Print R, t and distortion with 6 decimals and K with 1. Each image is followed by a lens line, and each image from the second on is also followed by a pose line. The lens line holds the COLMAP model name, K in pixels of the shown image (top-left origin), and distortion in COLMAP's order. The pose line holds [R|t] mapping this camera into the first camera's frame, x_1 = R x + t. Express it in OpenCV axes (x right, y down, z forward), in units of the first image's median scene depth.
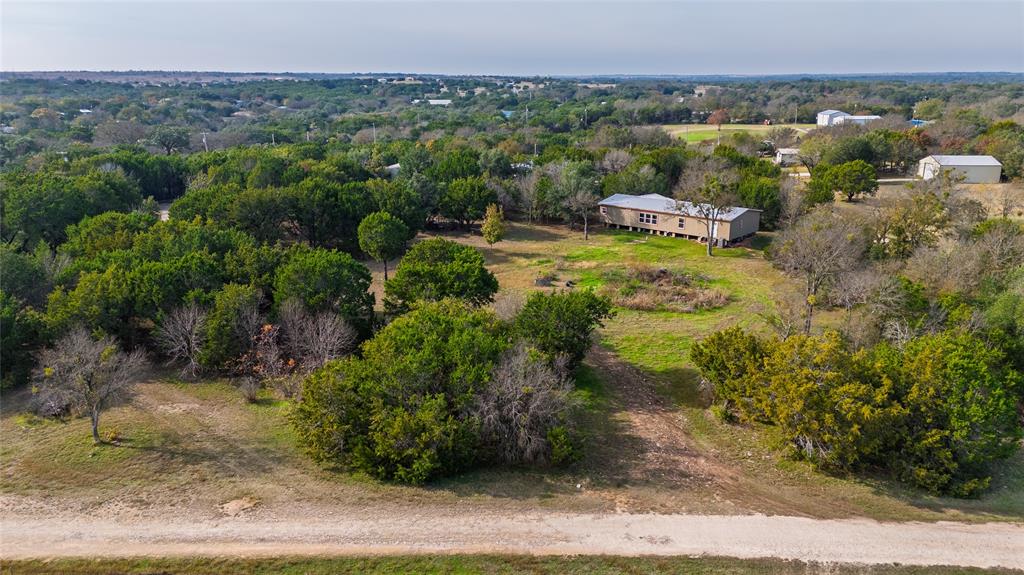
lens RADIAL K [[753.4, 0, 512.0], [0, 753.4, 287.5], [0, 0, 1]] dist [0.084868, -0.072824]
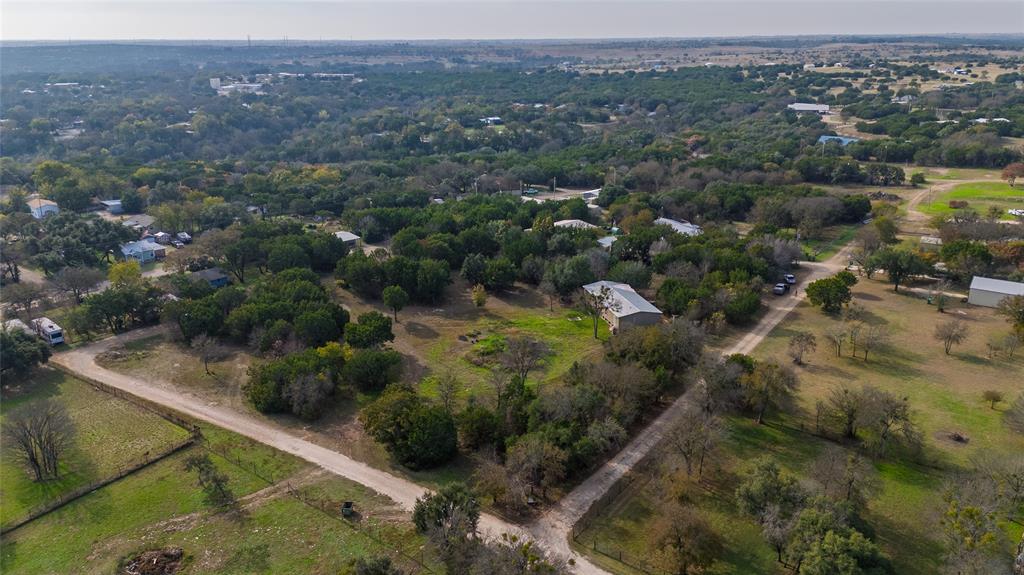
lens RADIAL K [[753.4, 0, 512.0], [0, 753.4, 287.5], [0, 0, 1]] dist [0.084868, -0.072824]
pose [[0.851400, 0.170679, -0.495970, 1.871495], [-0.170753, 0.984258, 0.045593, -0.437127], [0.495945, 0.045871, 0.867142, -0.893735]]
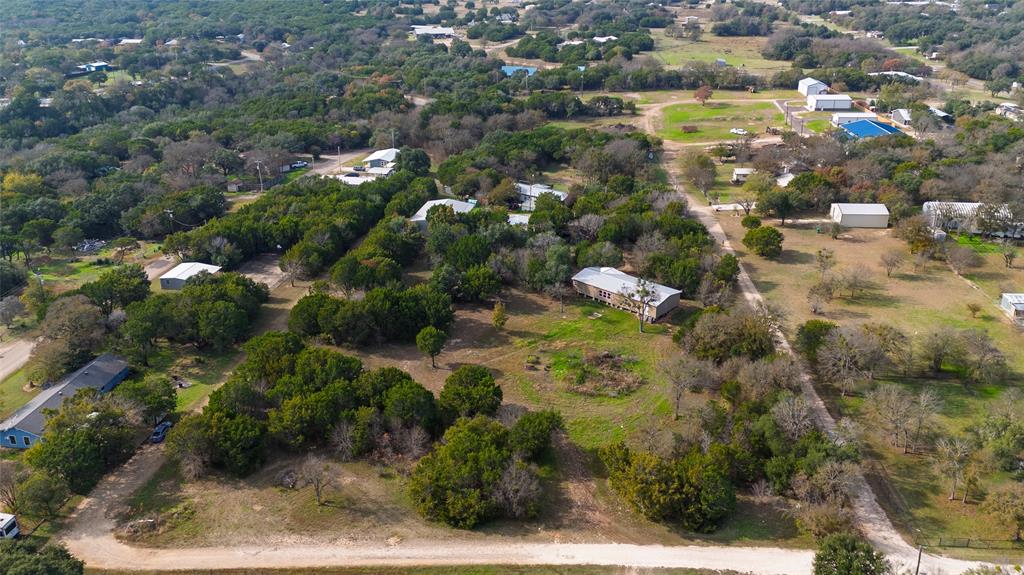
lens RADIAL K [[753.4, 0, 512.0], [0, 753.4, 287.5], [0, 0, 1]] dist [0.084868, -0.072824]
pose [[0.999994, -0.002848, -0.001938, 0.012223], [0.003034, 0.994585, 0.103886, -0.680975], [0.001632, -0.103891, 0.994587, -1.165060]]
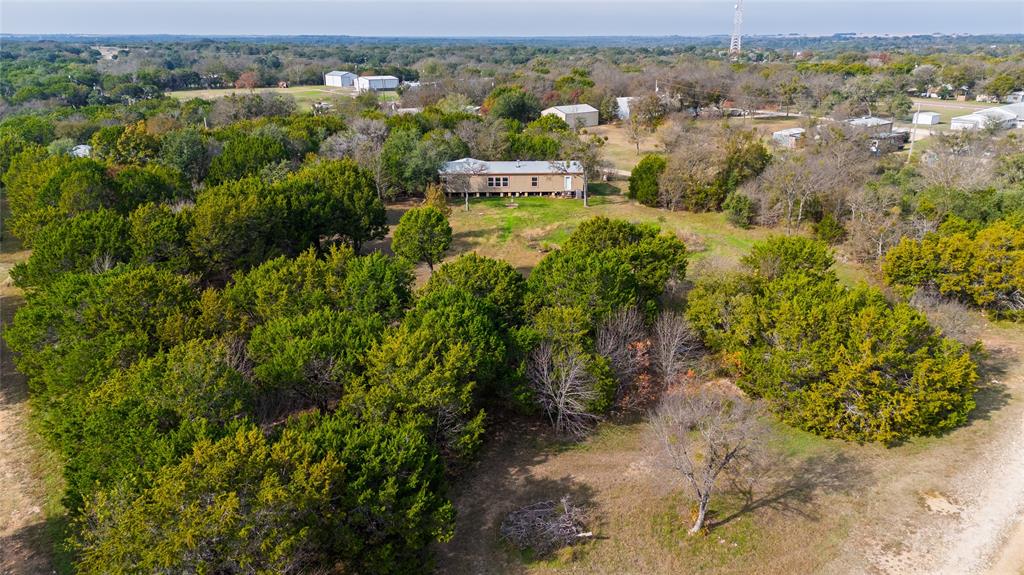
lens RADIAL K [[753.4, 0, 512.0], [0, 753.4, 287.5], [0, 0, 1]] dist [0.084868, -0.072824]
pose [[0.711470, -0.221322, 0.666953, -1.201065], [0.189903, 0.974349, 0.120751, -0.170426], [-0.676570, 0.040746, 0.735250, 0.602798]]
